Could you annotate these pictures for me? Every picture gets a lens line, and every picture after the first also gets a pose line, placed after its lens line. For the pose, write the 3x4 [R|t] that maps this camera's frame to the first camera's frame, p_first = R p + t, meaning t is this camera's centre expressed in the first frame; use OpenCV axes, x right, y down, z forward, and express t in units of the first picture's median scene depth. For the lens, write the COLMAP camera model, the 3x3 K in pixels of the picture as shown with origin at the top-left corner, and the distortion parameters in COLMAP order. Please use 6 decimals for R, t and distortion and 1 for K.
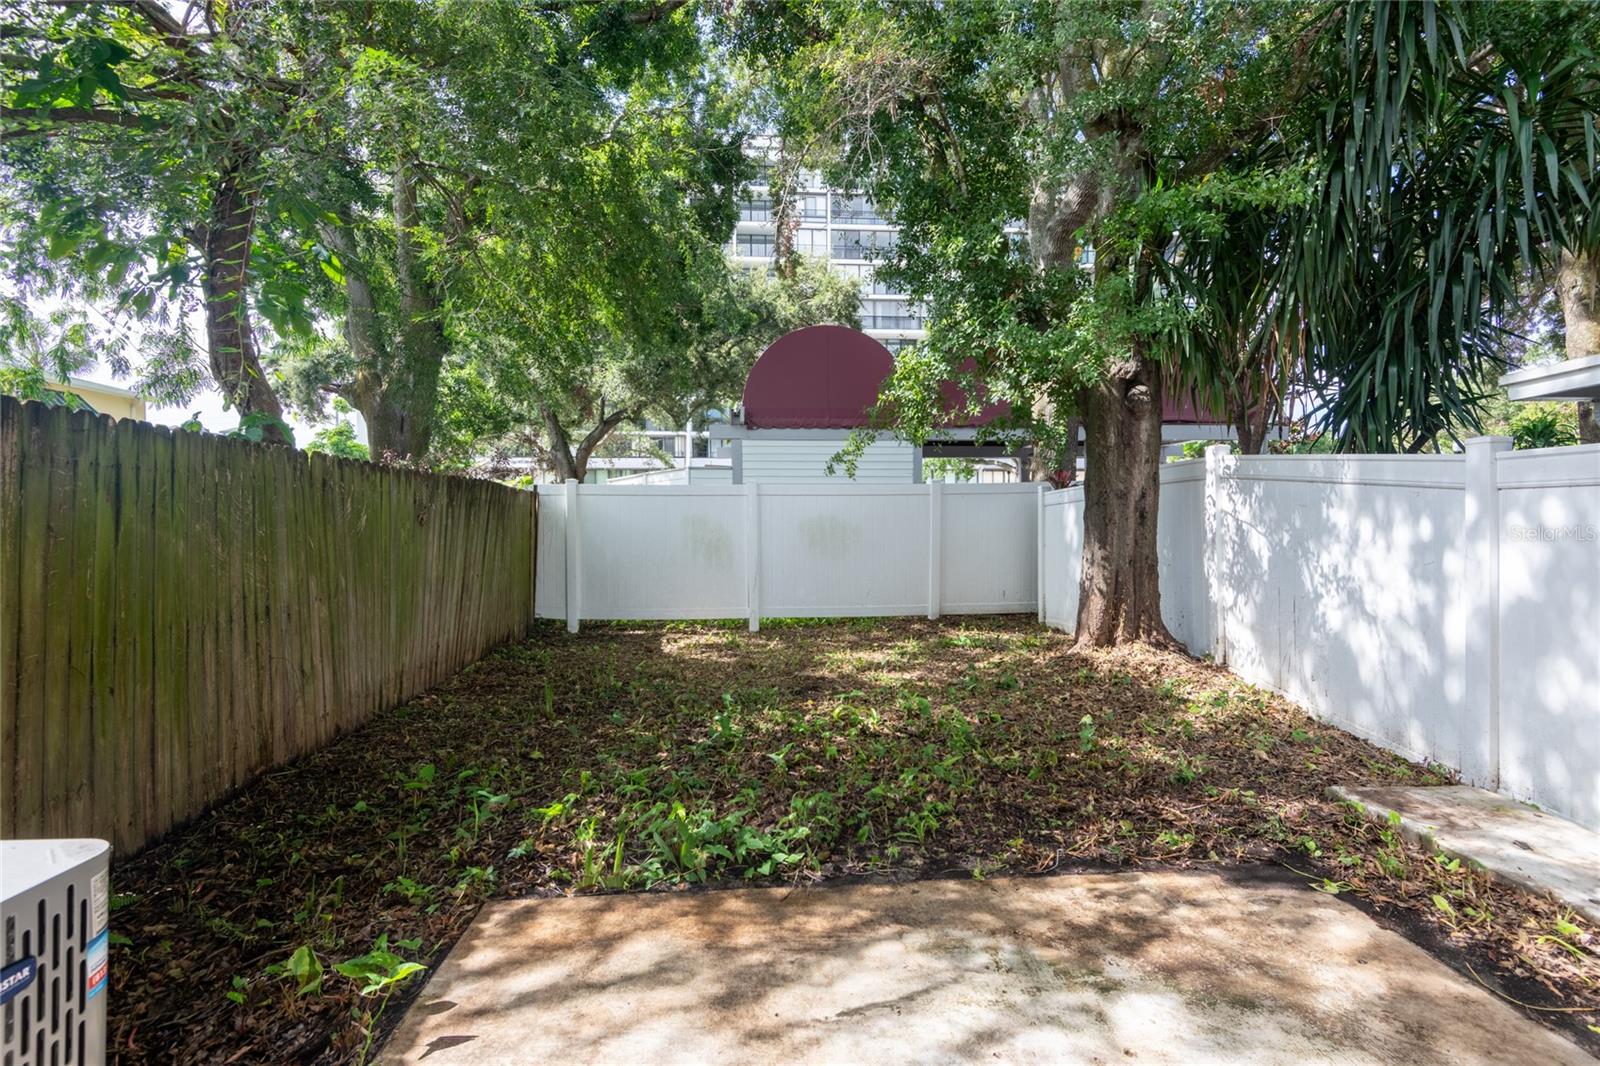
lens RADIAL K [[724.3, 0, 815.9], [0, 724.3, 518.9], [0, 0, 1]] dist [0.036575, -0.022918]
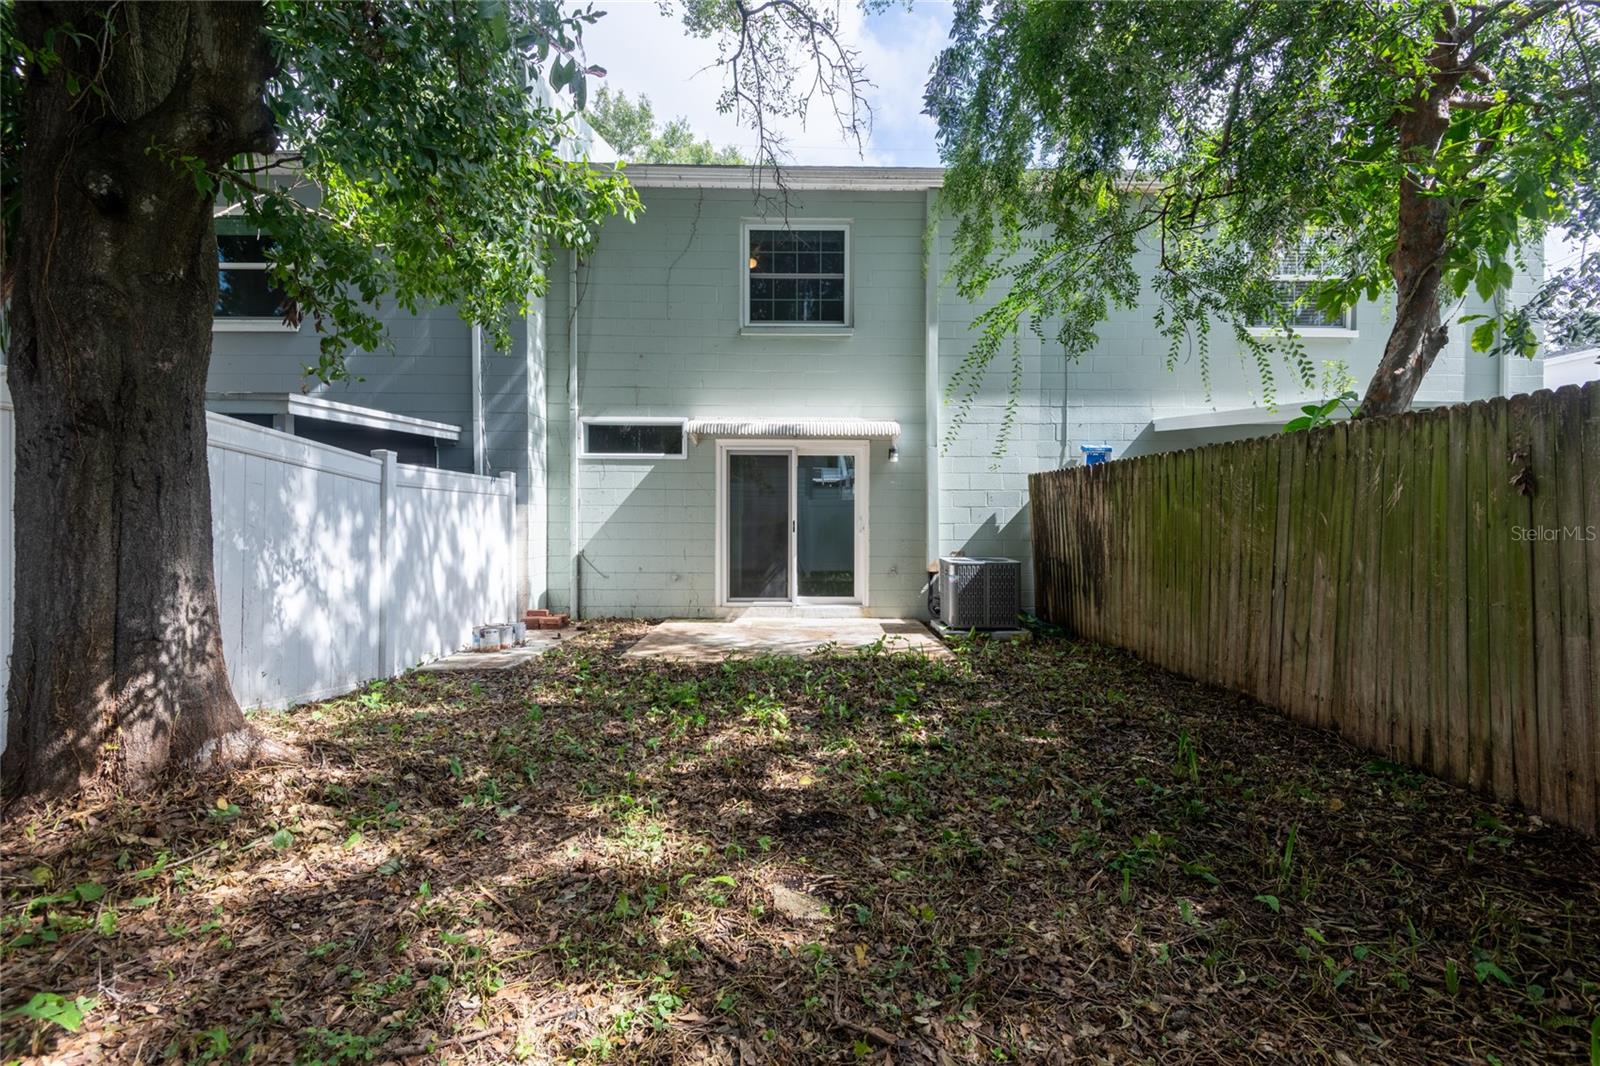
lens RADIAL K [[724.3, 0, 815.9], [0, 724.3, 518.9], [0, 0, 1]] dist [0.036575, -0.022918]
pose [[-0.998302, 0.015356, 0.056182, -0.067474], [0.015297, 0.999882, -0.001472, 0.024710], [-0.056198, -0.000610, -0.998419, 2.184140]]
